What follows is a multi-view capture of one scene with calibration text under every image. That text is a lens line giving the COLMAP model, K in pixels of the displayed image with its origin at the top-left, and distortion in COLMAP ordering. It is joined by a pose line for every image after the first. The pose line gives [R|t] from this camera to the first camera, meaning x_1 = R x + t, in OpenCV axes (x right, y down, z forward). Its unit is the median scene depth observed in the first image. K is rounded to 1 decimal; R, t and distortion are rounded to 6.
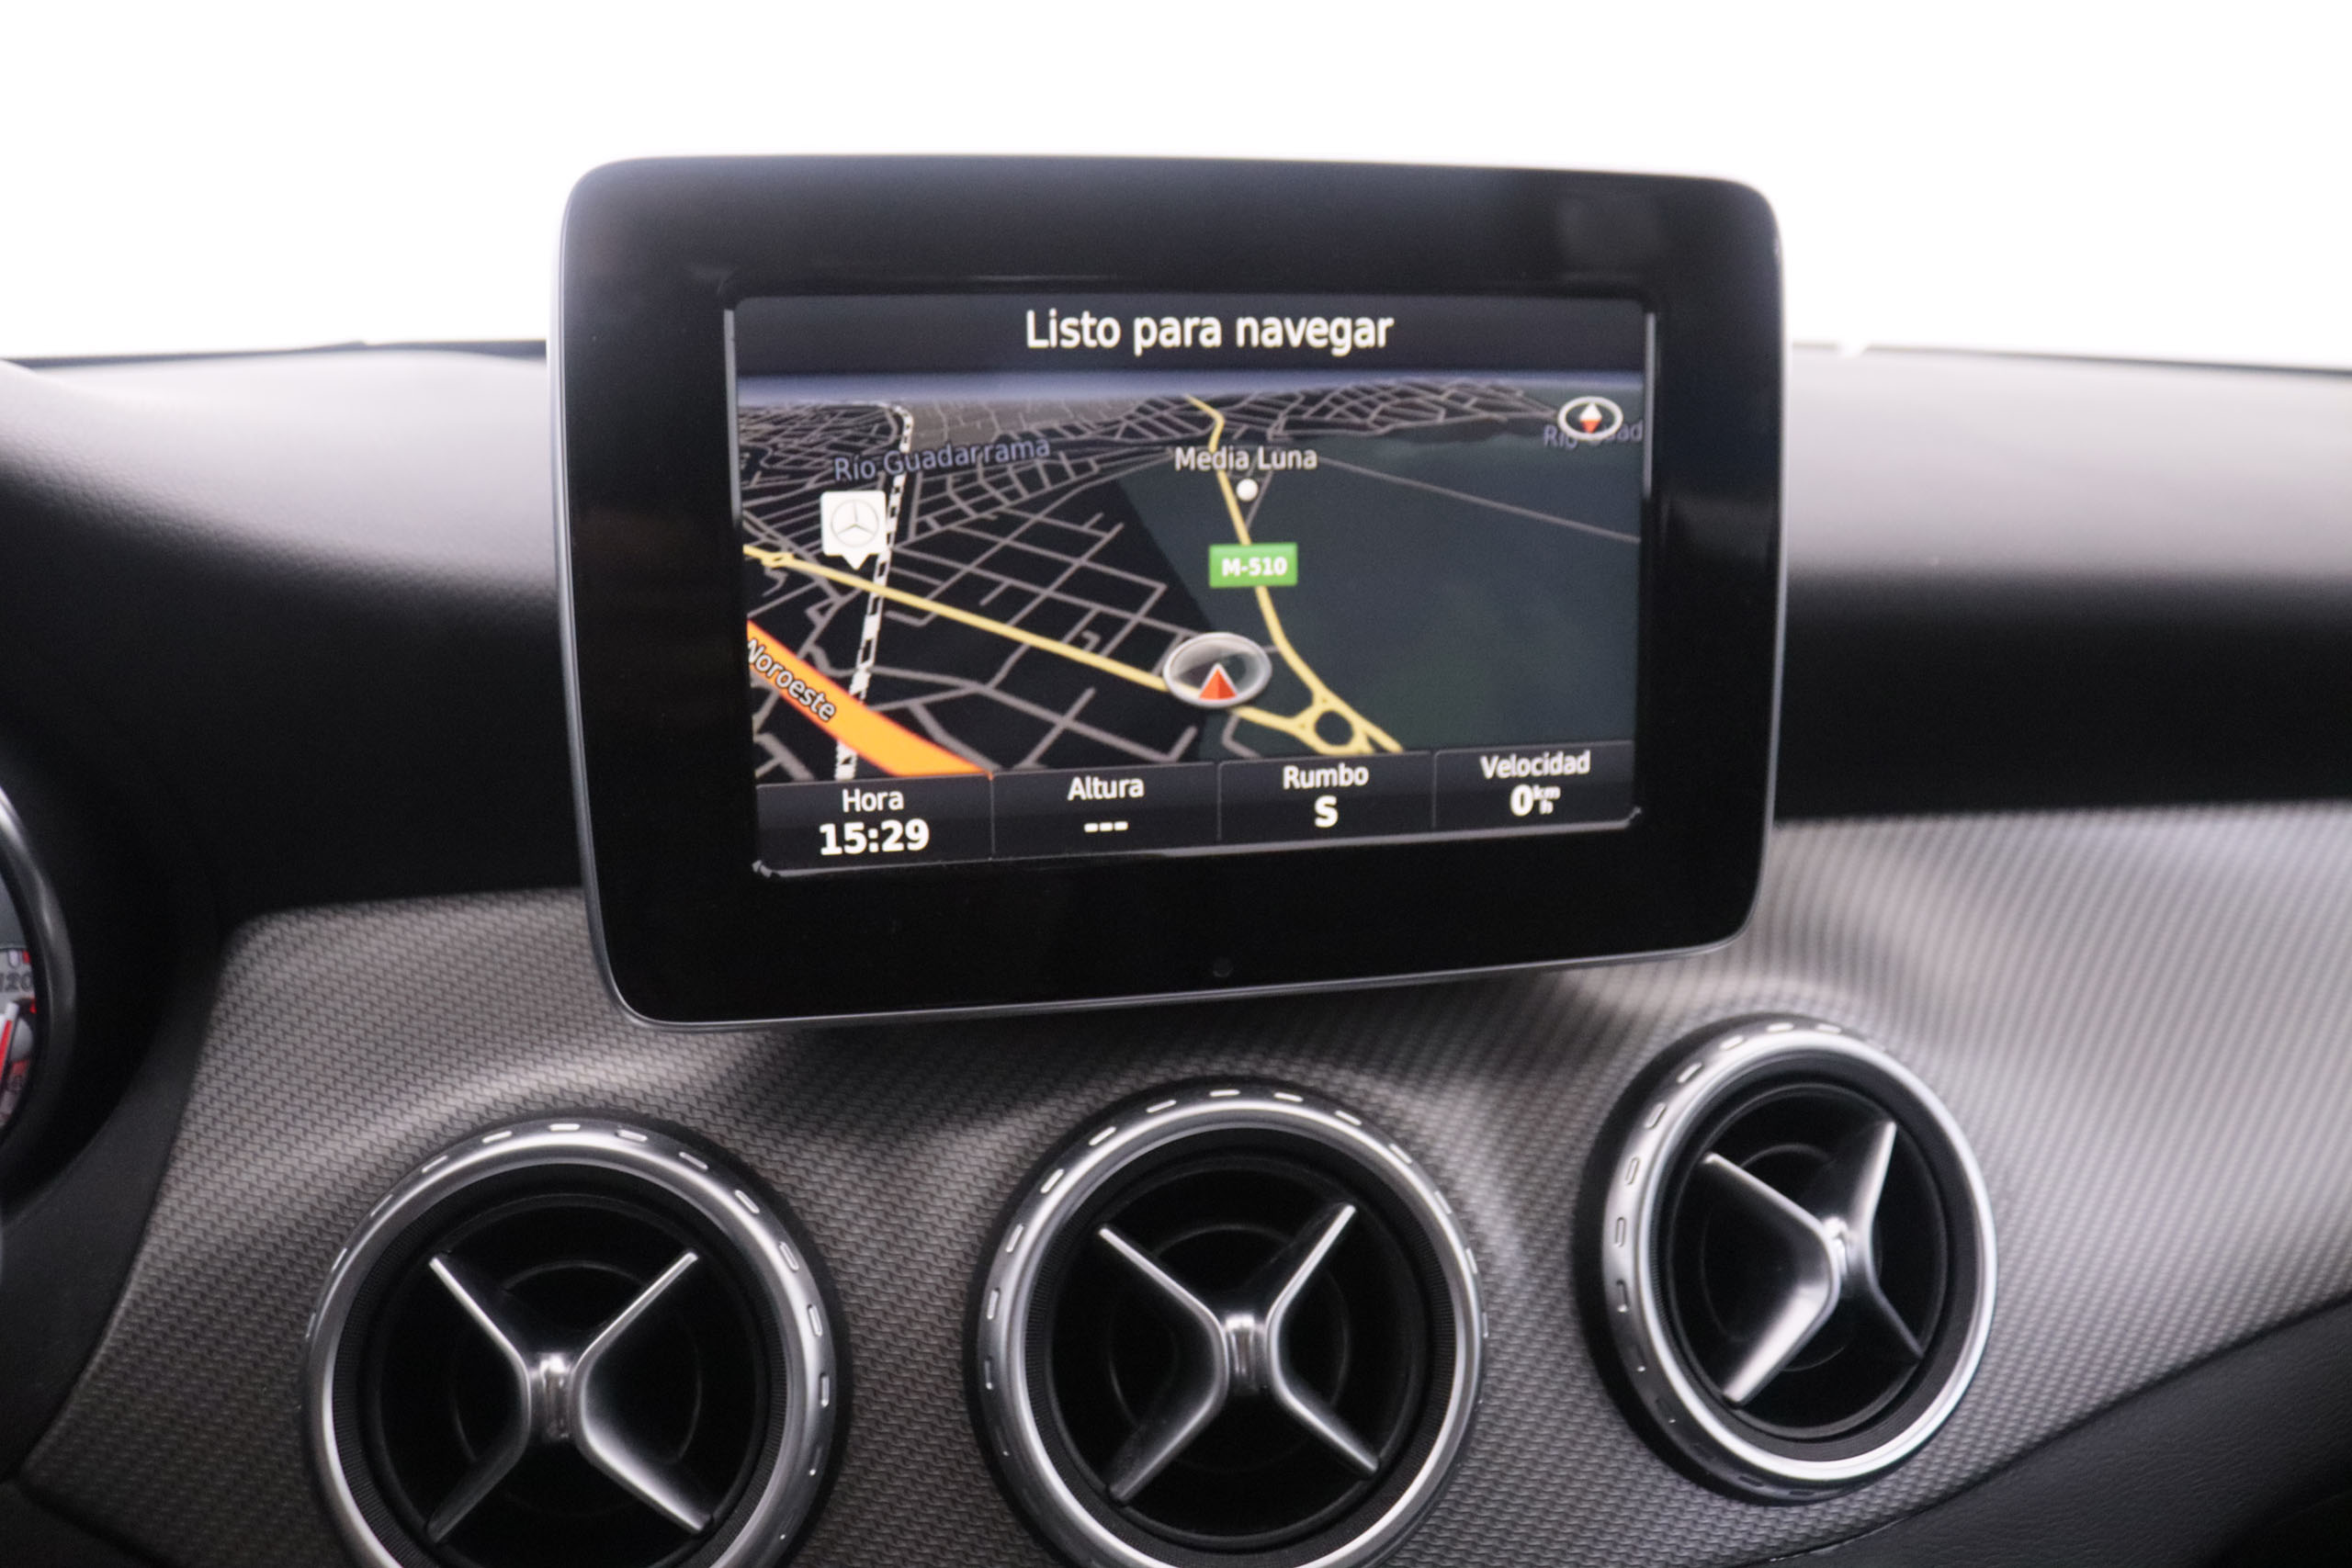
lens RADIAL K [[1926.1, 0, 1176.0], [0, 1926.1, 784.0], [0, 0, 1]] dist [-0.136659, 0.099977]
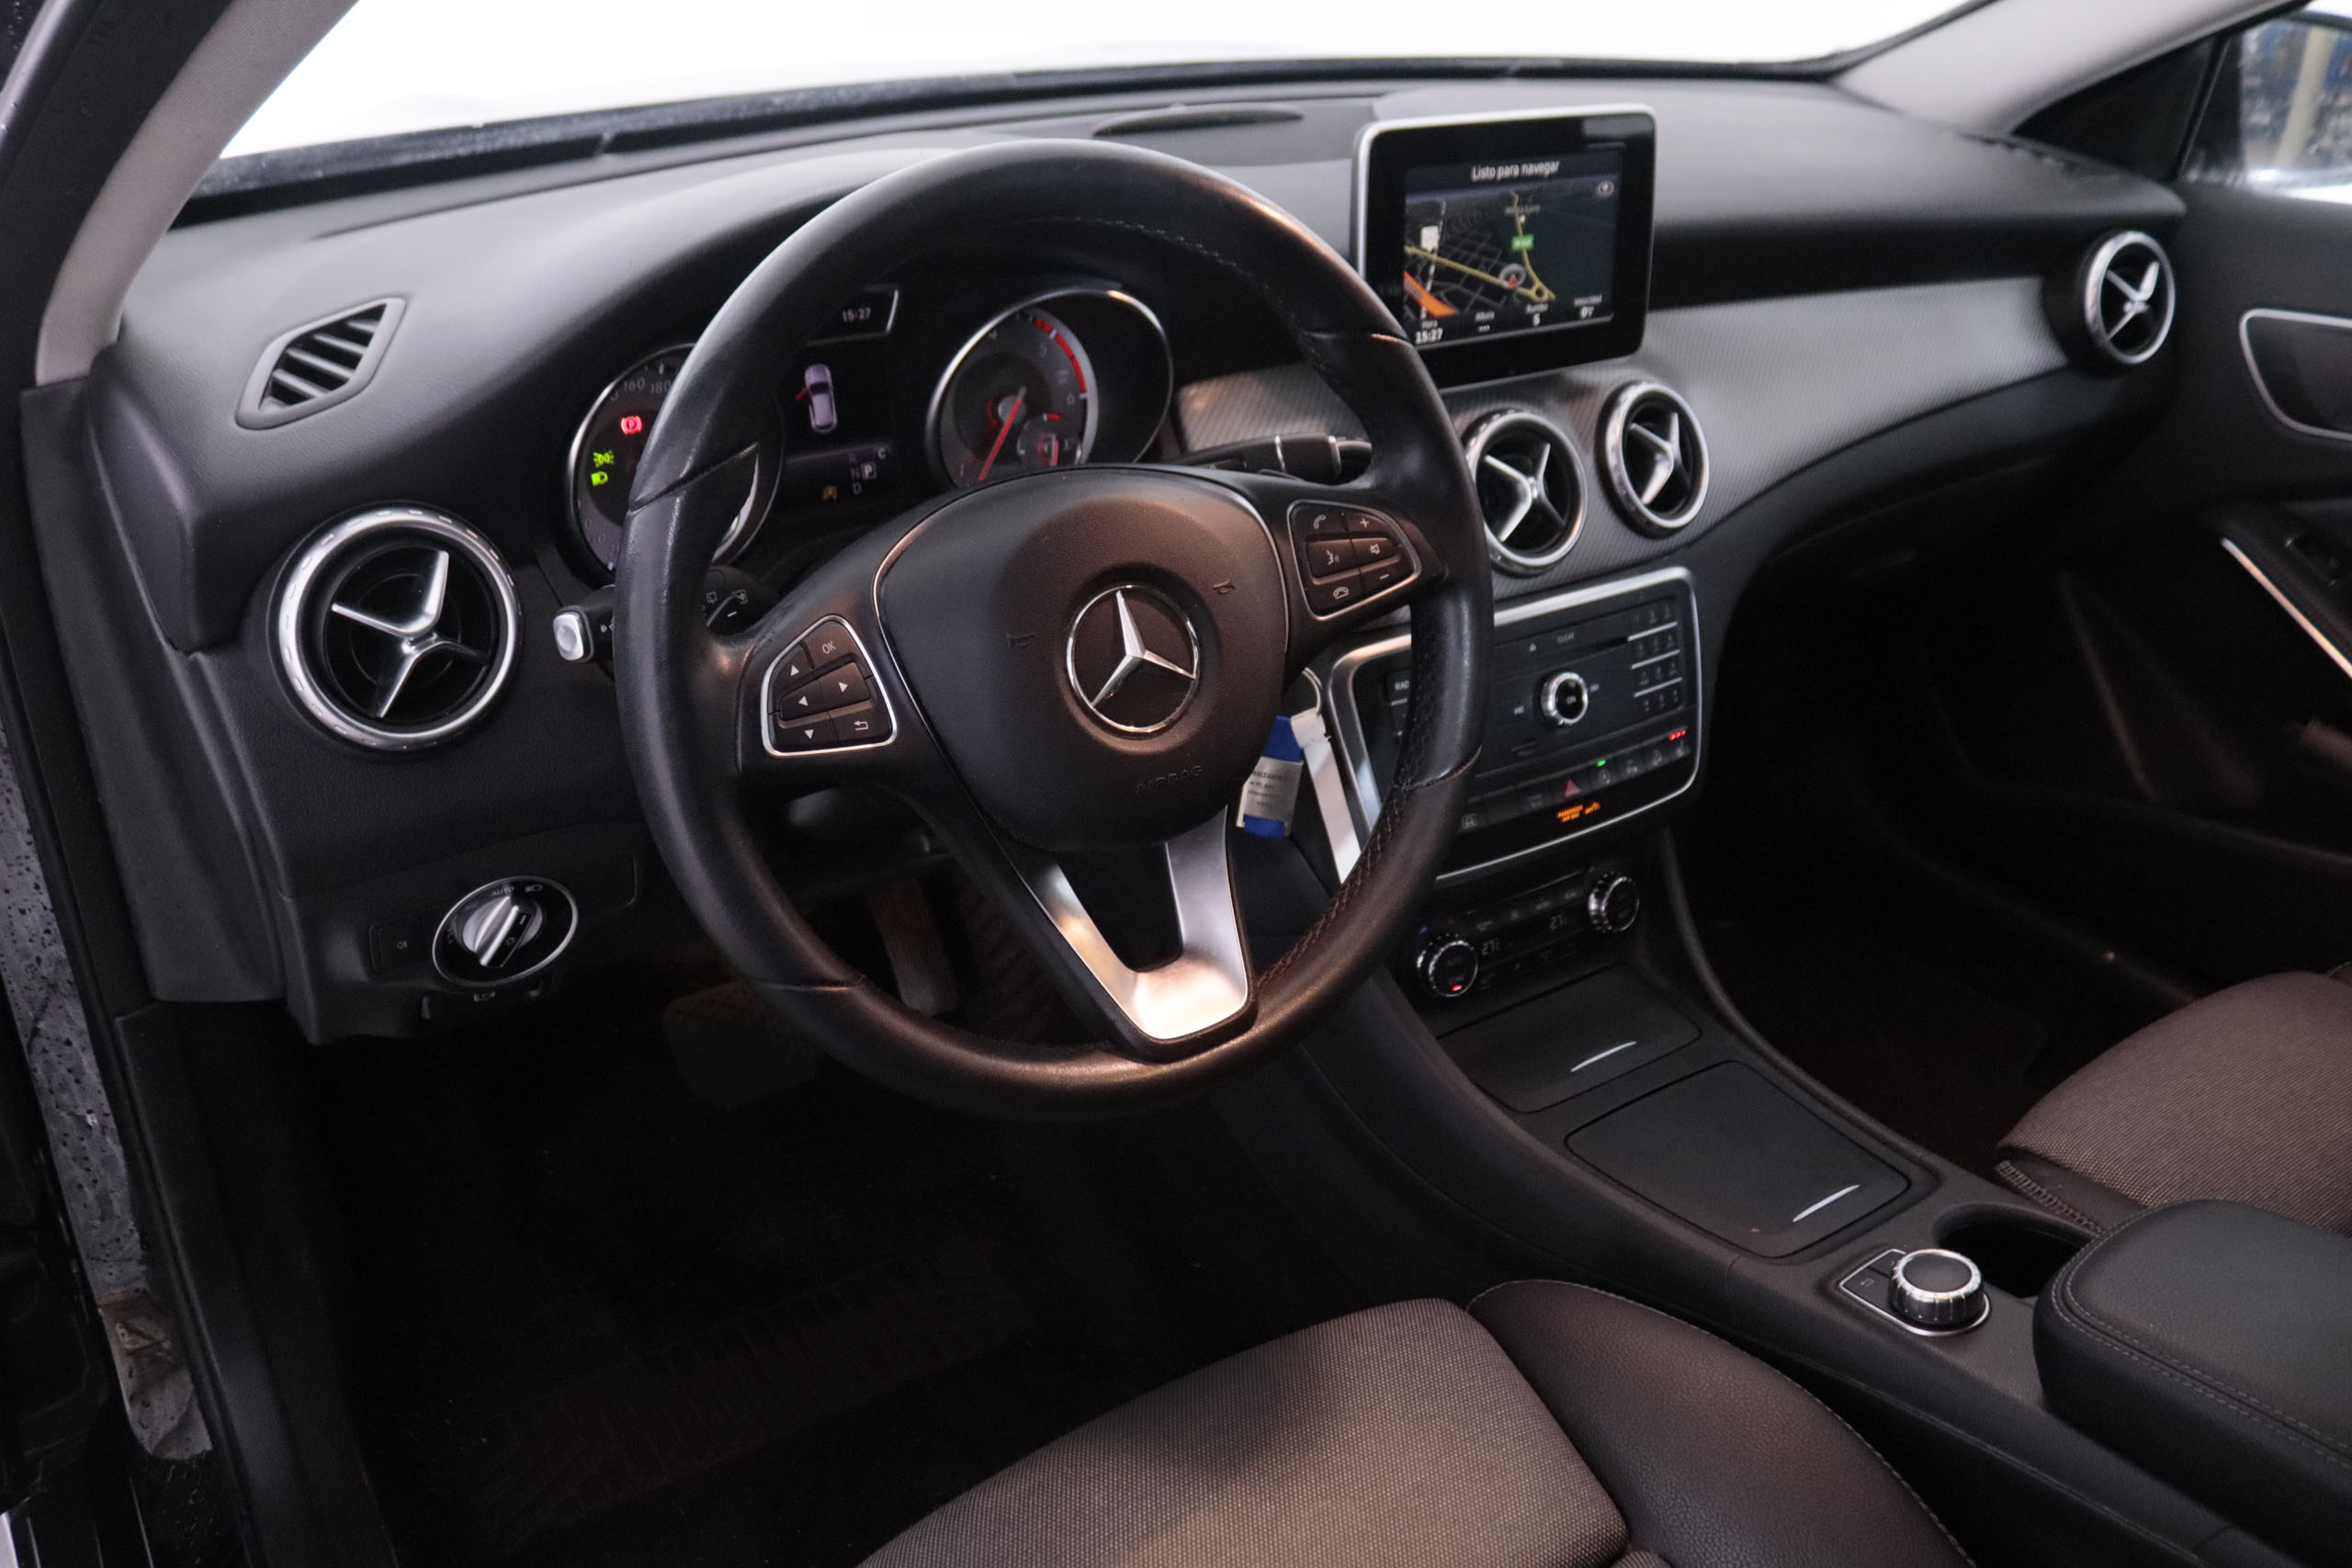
lens RADIAL K [[1926.1, 0, 1176.0], [0, 1926.1, 784.0], [0, 0, 1]] dist [-0.136659, 0.099977]
pose [[0.933620, -0.155040, 0.322979, -1.633503], [0.079200, 0.968524, 0.235984, -0.031515], [-0.349400, -0.194740, 0.916513, -1.847100]]
